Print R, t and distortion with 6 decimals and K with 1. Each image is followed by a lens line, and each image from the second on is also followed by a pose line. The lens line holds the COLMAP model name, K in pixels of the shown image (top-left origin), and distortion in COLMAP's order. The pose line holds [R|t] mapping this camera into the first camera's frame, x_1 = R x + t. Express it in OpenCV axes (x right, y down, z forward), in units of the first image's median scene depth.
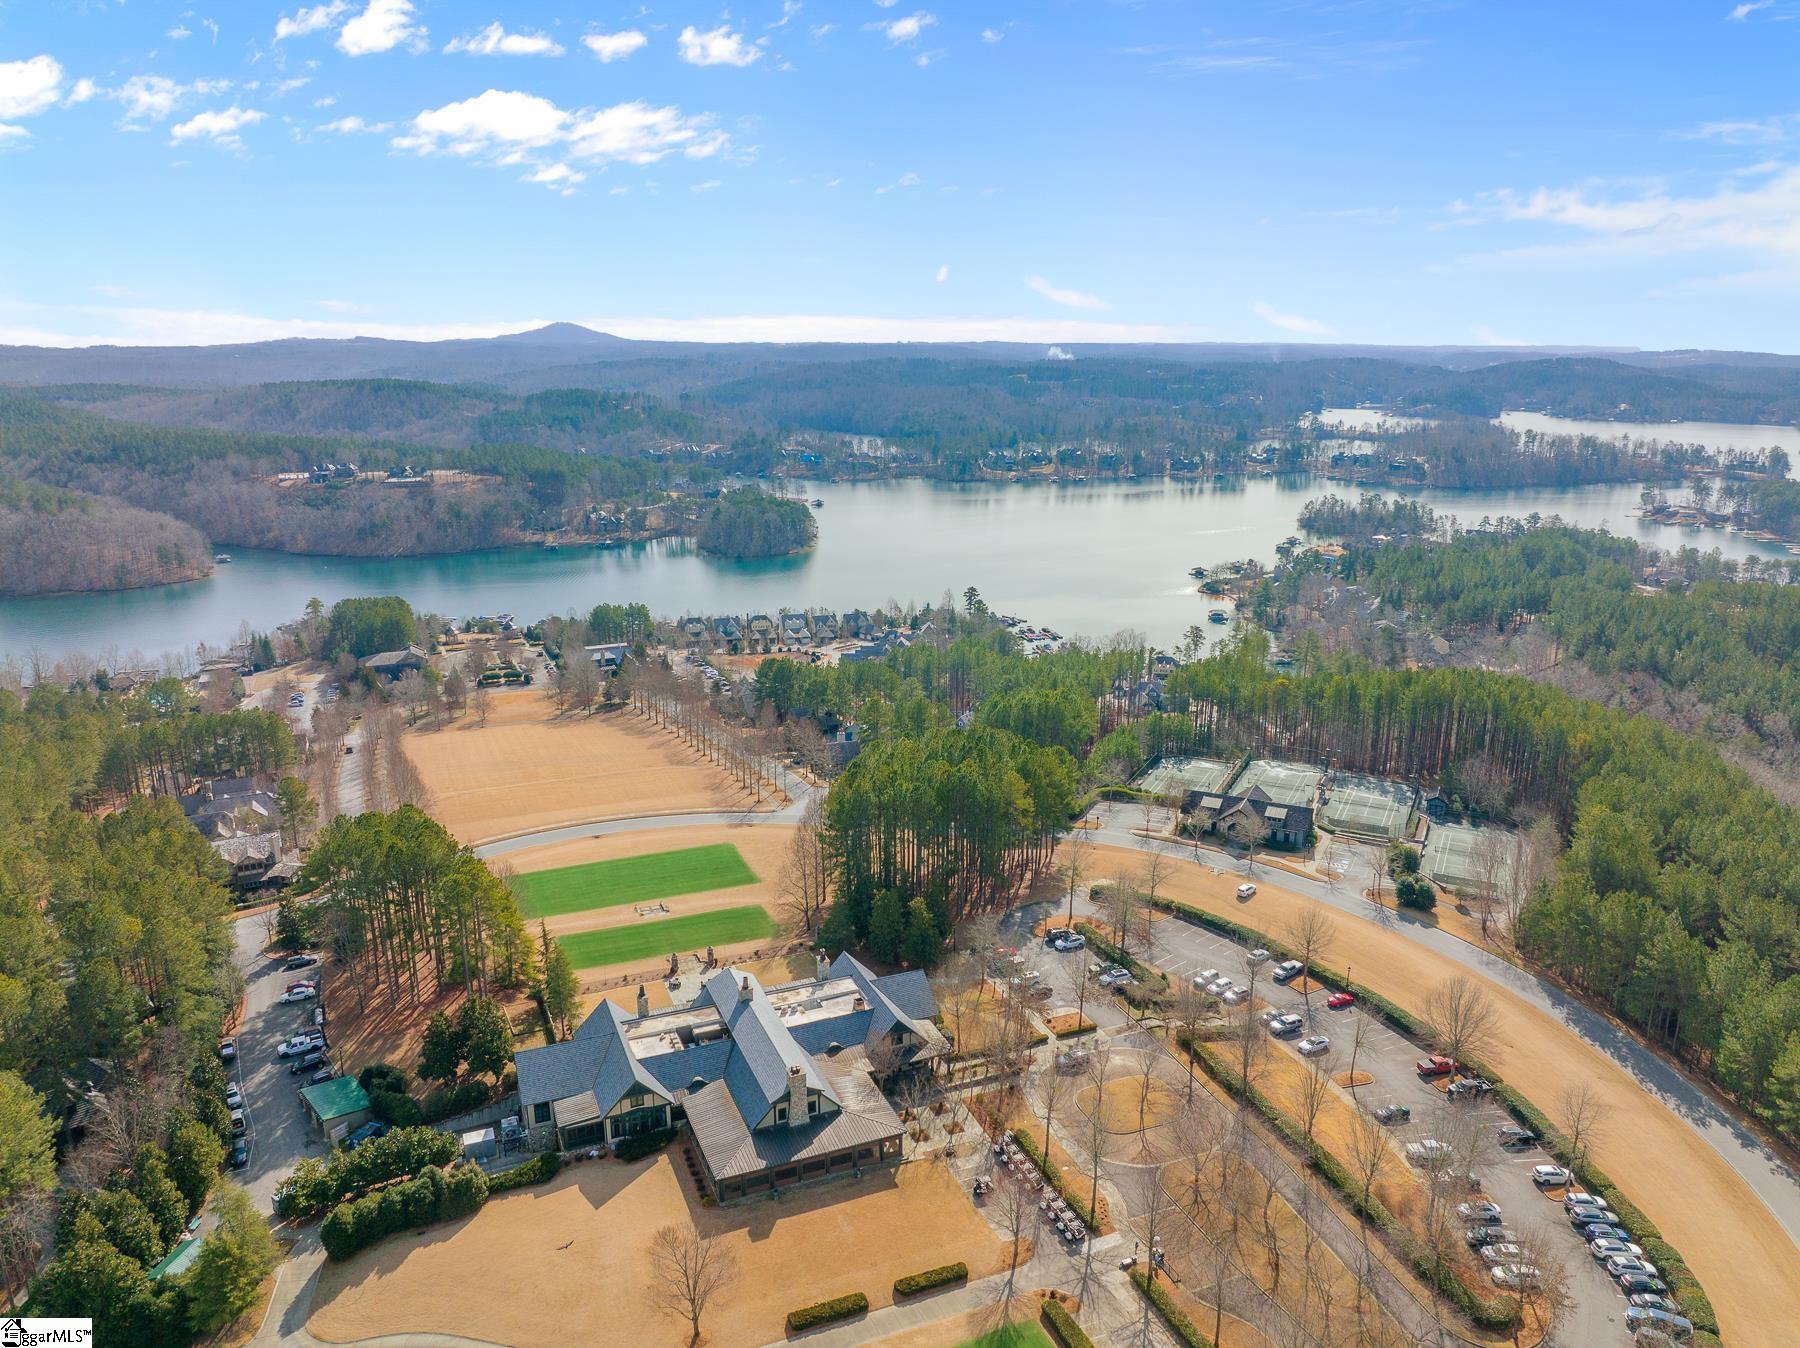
lens RADIAL K [[1257.6, 0, 900.0], [0, 1257.6, 674.0], [0, 0, 1]] dist [-0.004405, -0.053358]
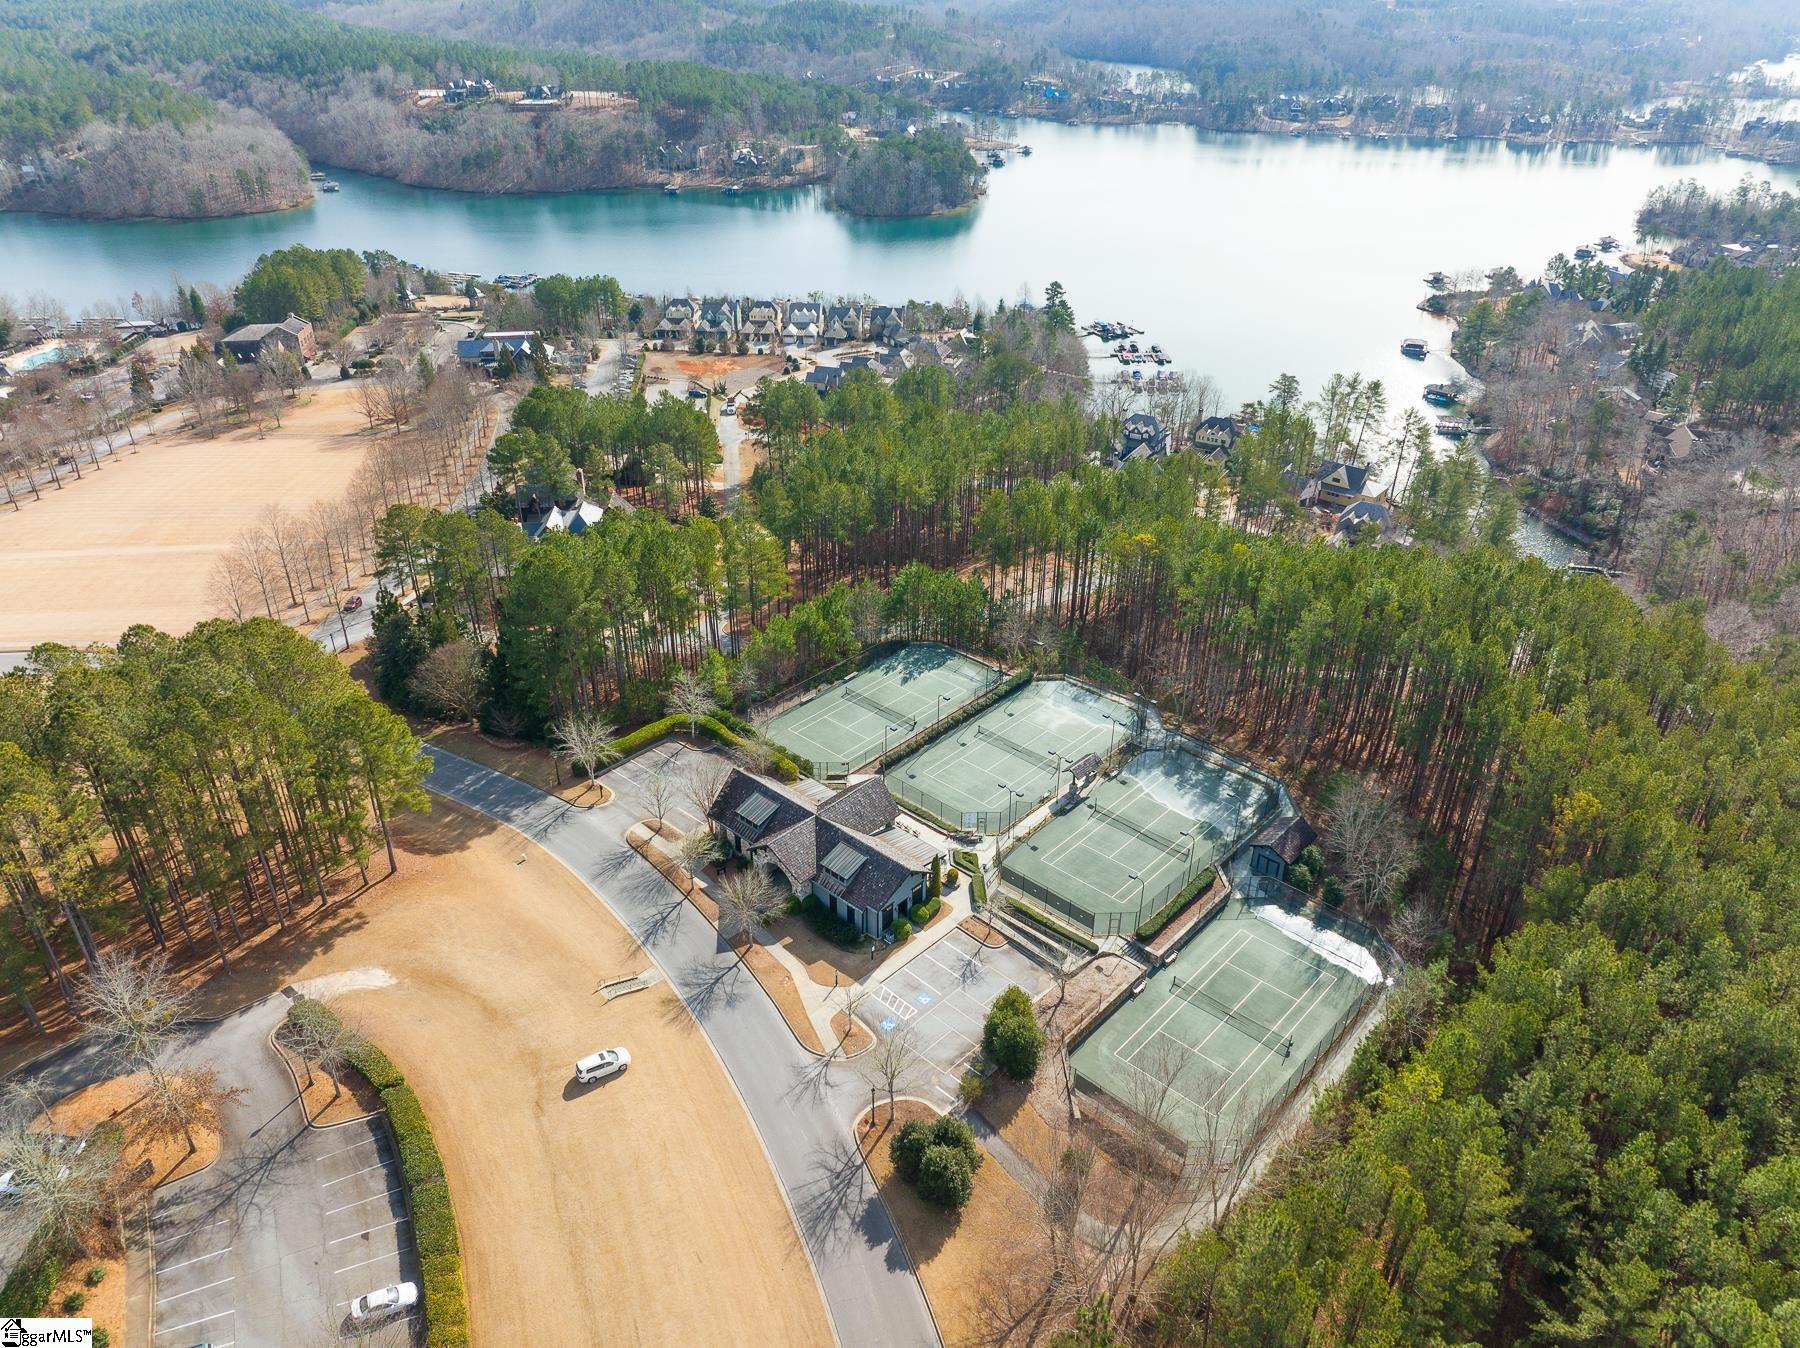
lens RADIAL K [[1266.4, 0, 900.0], [0, 1266.4, 674.0], [0, 0, 1]] dist [-0.052546, 0.030721]
pose [[0.962254, 0.144359, -0.230709, 0.132938], [-0.079231, 0.959601, 0.269980, -0.030867], [0.260363, -0.241510, 0.934818, 0.173114]]
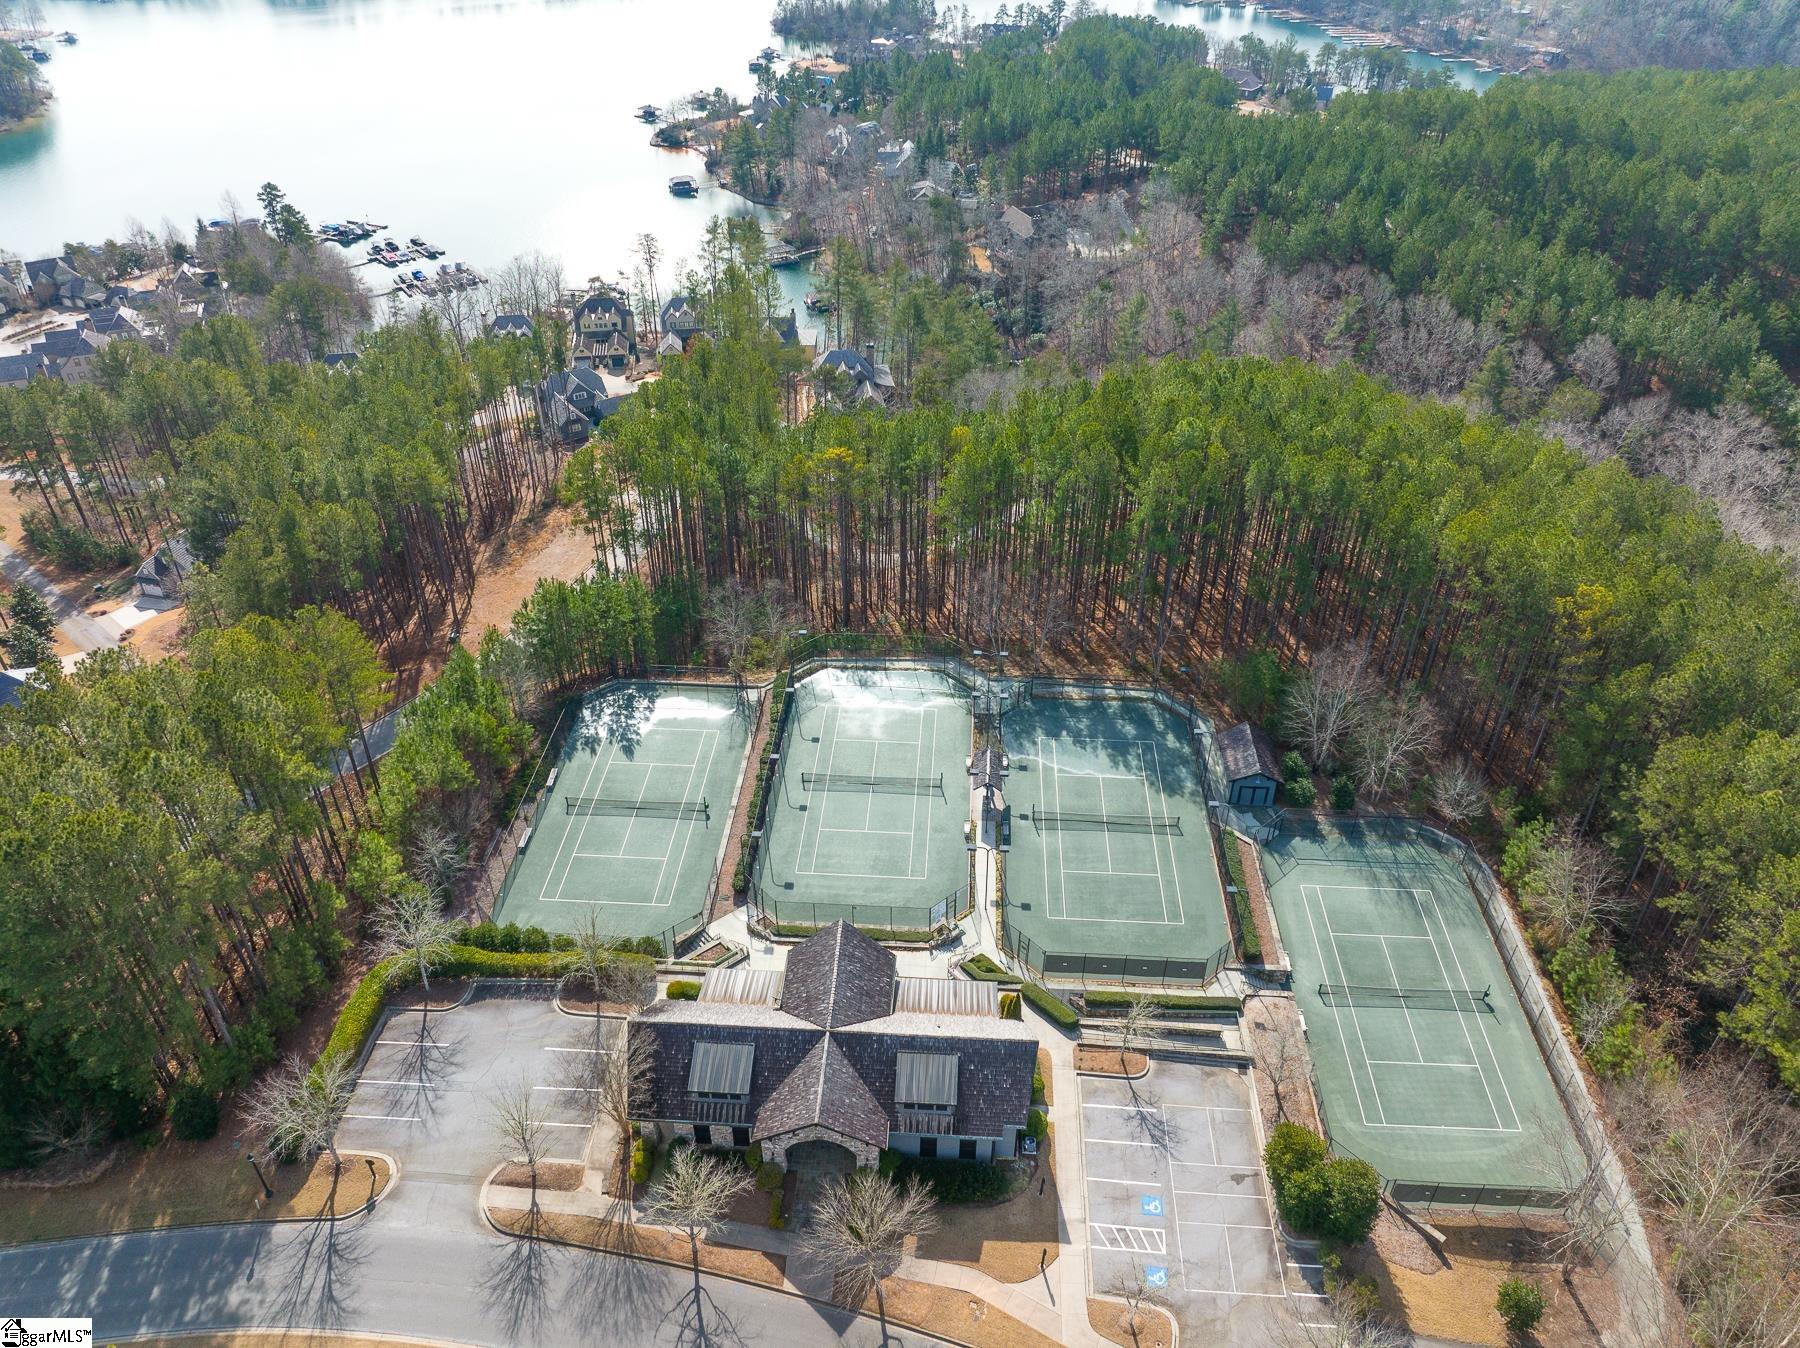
lens RADIAL K [[1266.4, 0, 900.0], [0, 1266.4, 674.0], [0, 0, 1]] dist [-0.052546, 0.030721]
pose [[0.918347, -0.222171, 0.327535, 0.066570], [0.094759, 0.926933, 0.363064, -0.030370], [-0.384265, -0.302381, 0.872299, 0.237474]]
